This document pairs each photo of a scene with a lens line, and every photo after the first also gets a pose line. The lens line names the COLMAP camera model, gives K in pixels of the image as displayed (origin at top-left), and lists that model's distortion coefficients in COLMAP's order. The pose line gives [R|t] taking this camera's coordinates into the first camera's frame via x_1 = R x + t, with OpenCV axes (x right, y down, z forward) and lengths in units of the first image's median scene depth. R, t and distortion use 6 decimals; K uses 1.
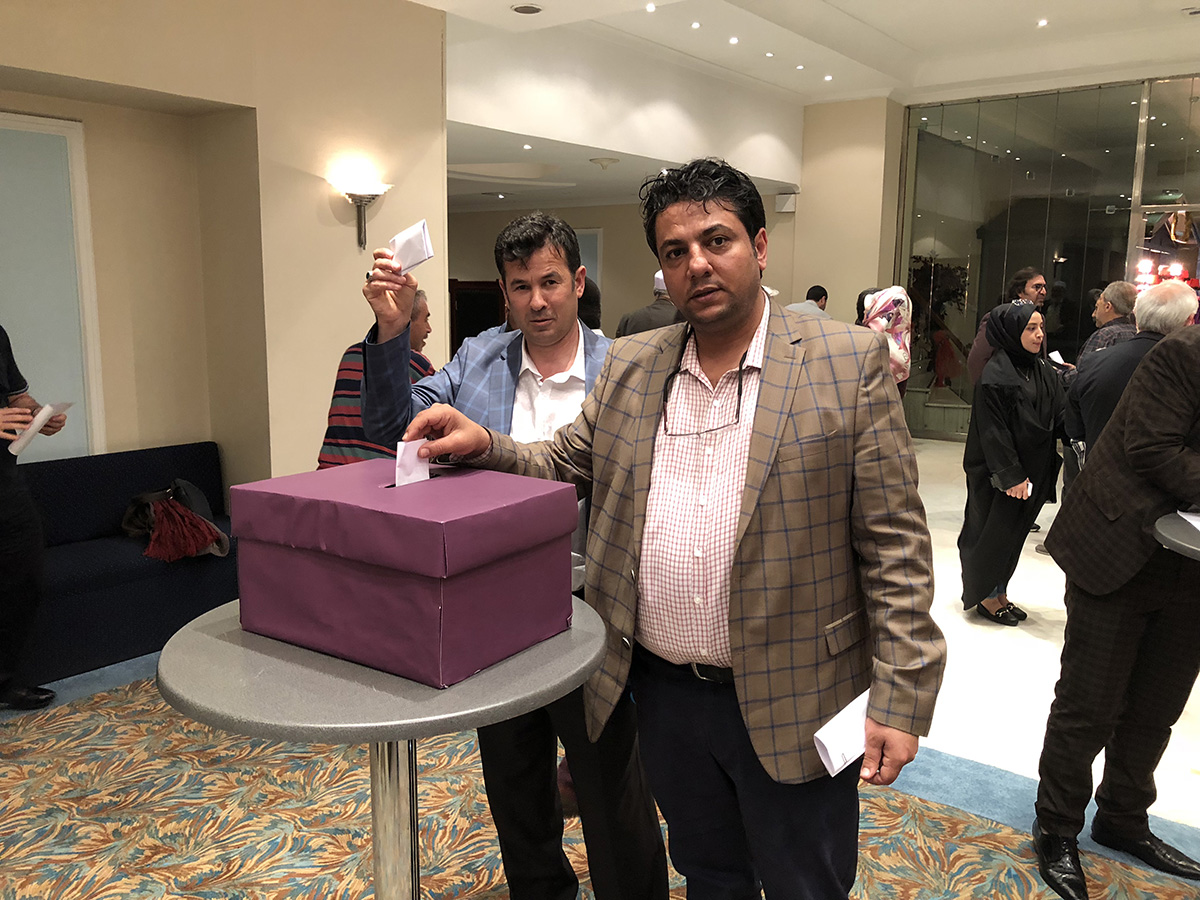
lens RADIAL K [[1001.9, 0, 601.8], [0, 1001.9, 448.1], [0, 0, 1]] dist [0.006237, 0.011377]
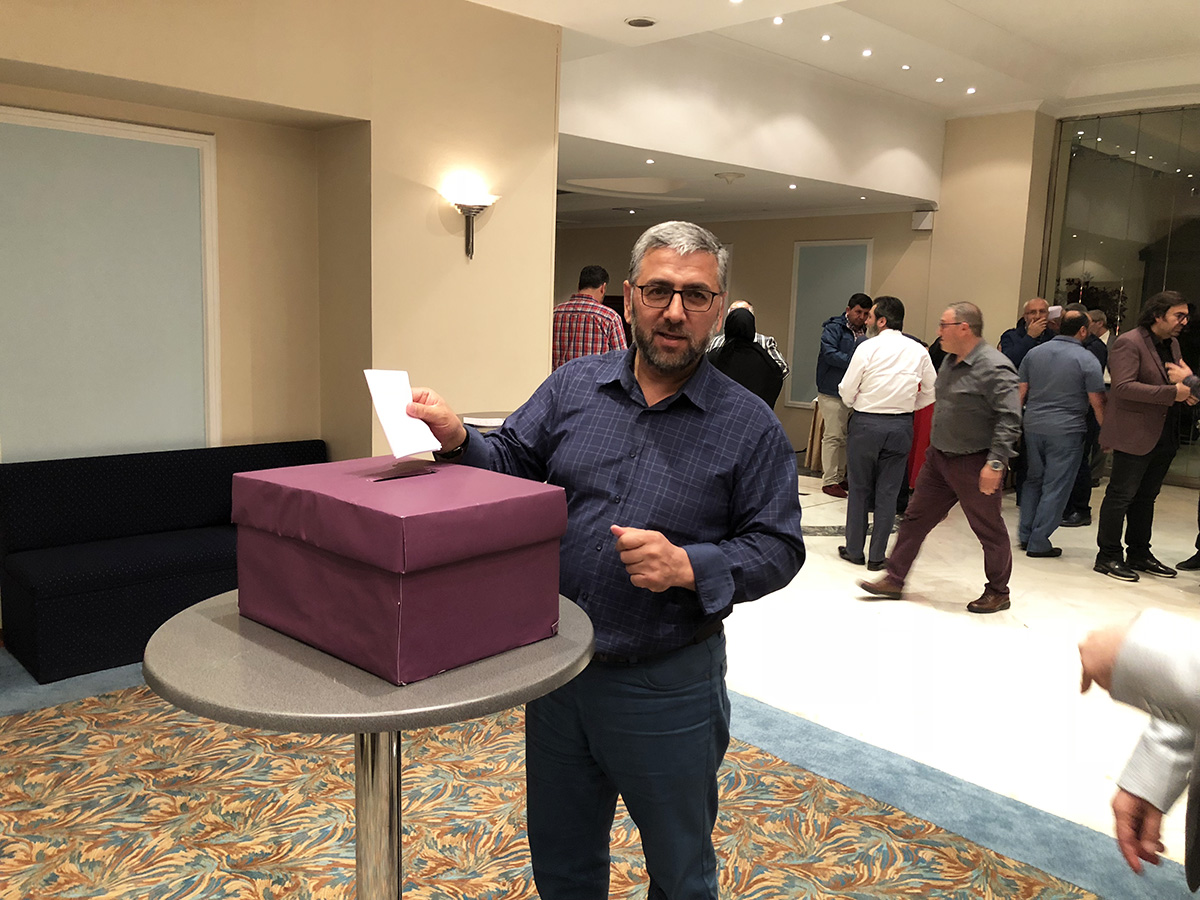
lens RADIAL K [[1001.9, 0, 594.3], [0, 1001.9, 442.7], [0, 0, 1]] dist [0.006237, 0.011377]
pose [[0.988245, 0.041703, -0.147078, 0.073219], [-0.044912, 0.998819, -0.018561, 0.004473], [0.146130, 0.024949, 0.988951, 0.018502]]
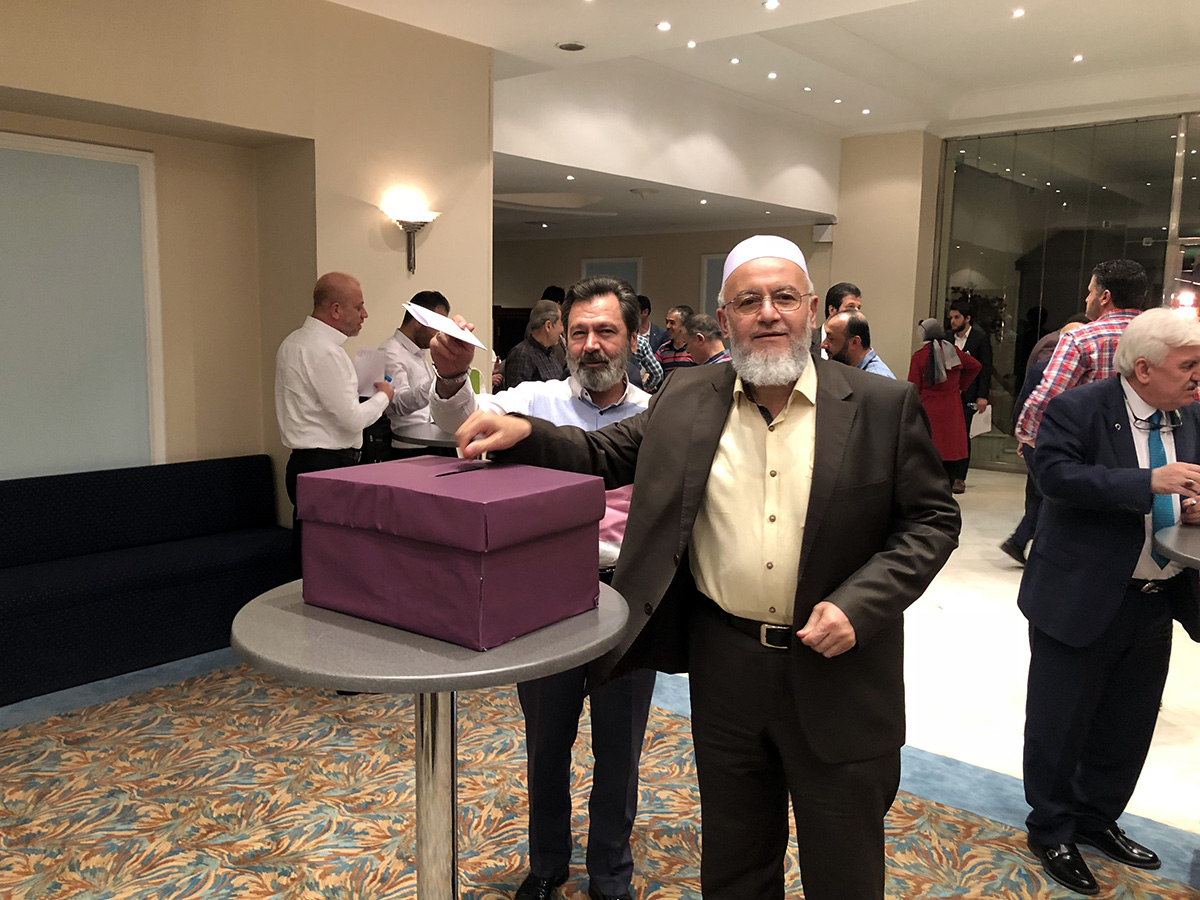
lens RADIAL K [[1001.9, 0, 607.7], [0, 1001.9, 450.0], [0, 0, 1]] dist [0.006237, 0.011377]
pose [[0.999320, 0.013964, -0.034124, 0.008240], [-0.014867, 0.999542, -0.026360, 0.017856], [0.033741, 0.026850, 0.999070, -0.057932]]
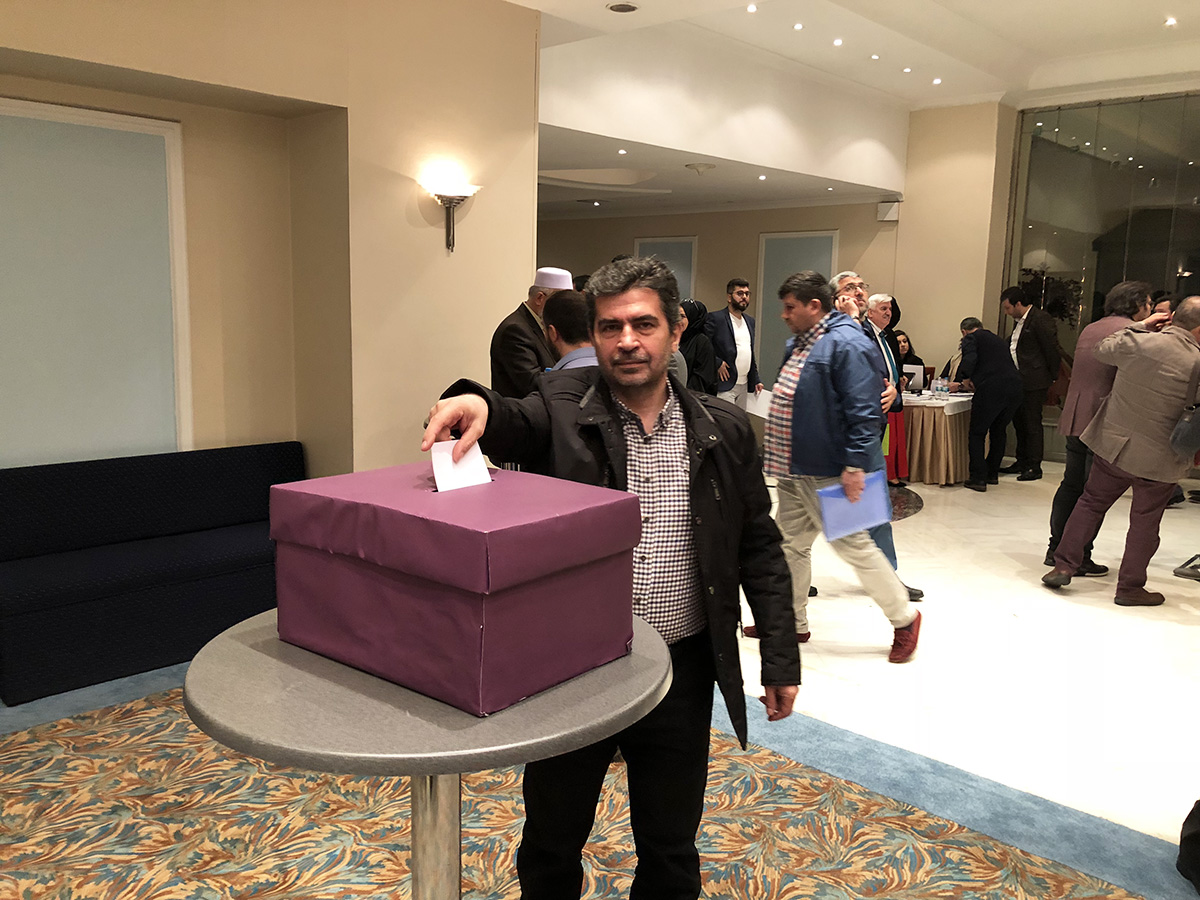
lens RADIAL K [[1001.9, 0, 603.2], [0, 1001.9, 447.9], [0, 0, 1]] dist [0.006237, 0.011377]
pose [[0.995525, 0.026831, -0.090610, 0.010530], [-0.027855, 0.999561, -0.010060, 0.002080], [0.090301, 0.012539, 0.995836, 0.049961]]
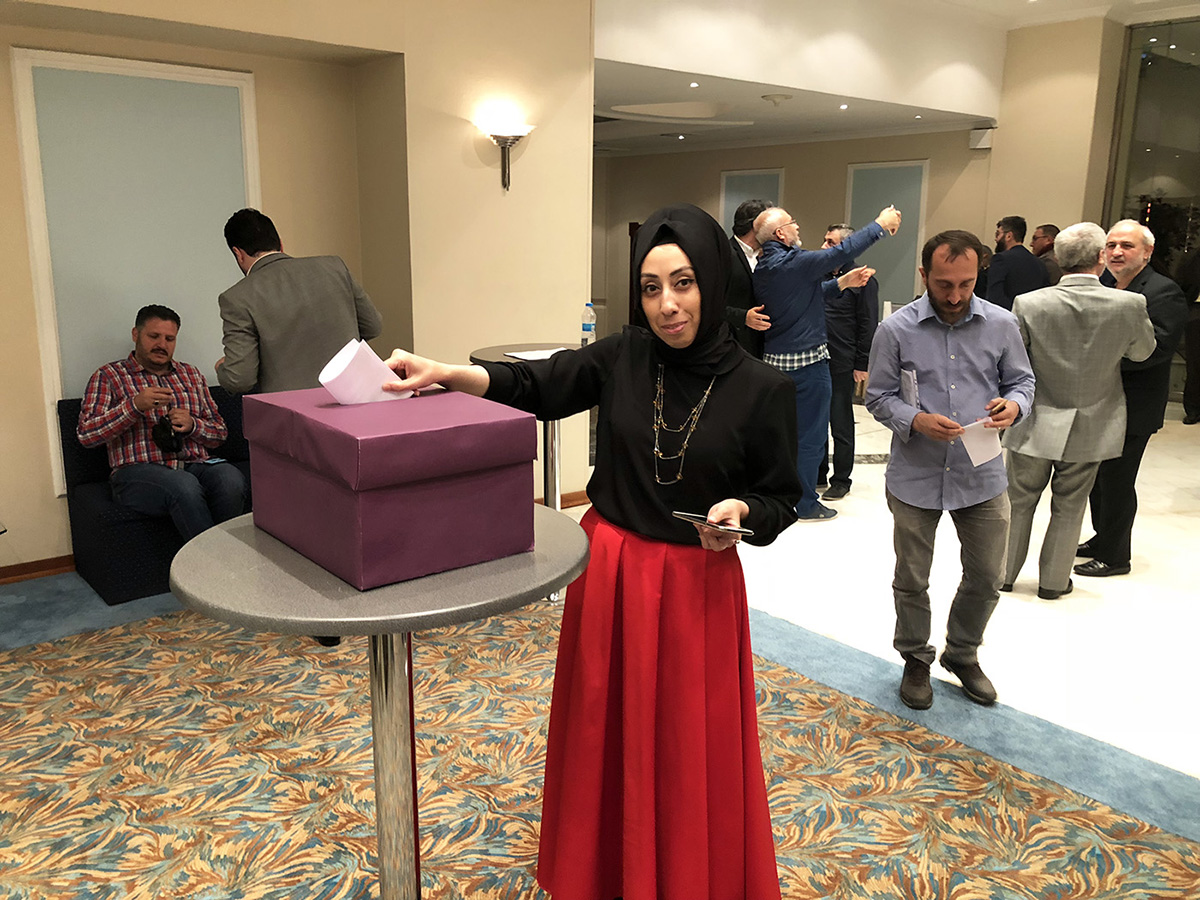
lens RADIAL K [[1001.9, 0, 593.3], [0, 1001.9, 444.2], [0, 0, 1]] dist [0.006237, 0.011377]
pose [[0.977903, 0.043159, -0.204557, 0.112903], [-0.033130, 0.998087, 0.052206, 0.008188], [0.206419, -0.044275, 0.977462, 0.002605]]
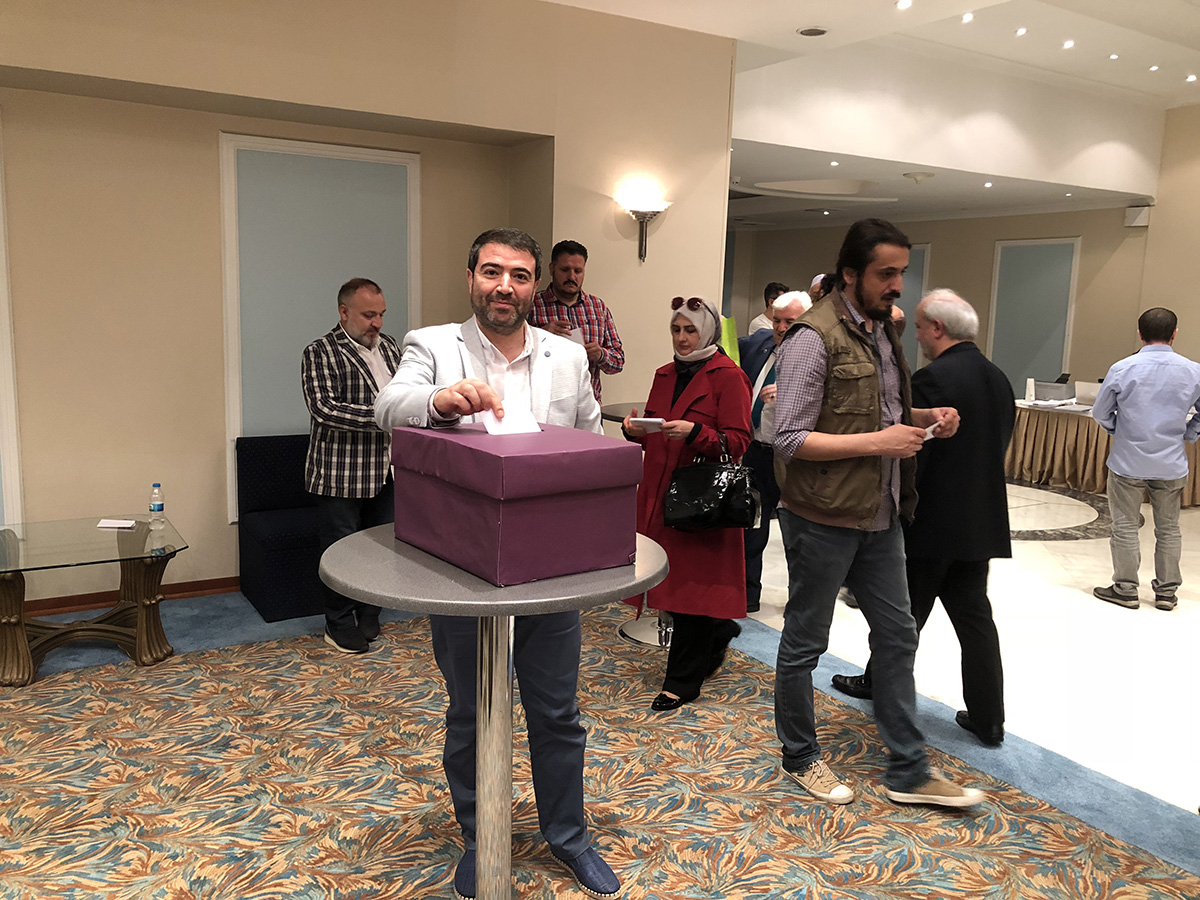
lens RADIAL K [[1001.9, 0, 597.0], [0, 1001.9, 453.9], [0, 0, 1]] dist [0.006237, 0.011377]
pose [[0.937222, 0.071530, -0.341318, 0.169031], [-0.075922, 0.997114, 0.000491, 0.026241], [0.340368, 0.025453, 0.939948, -0.073879]]
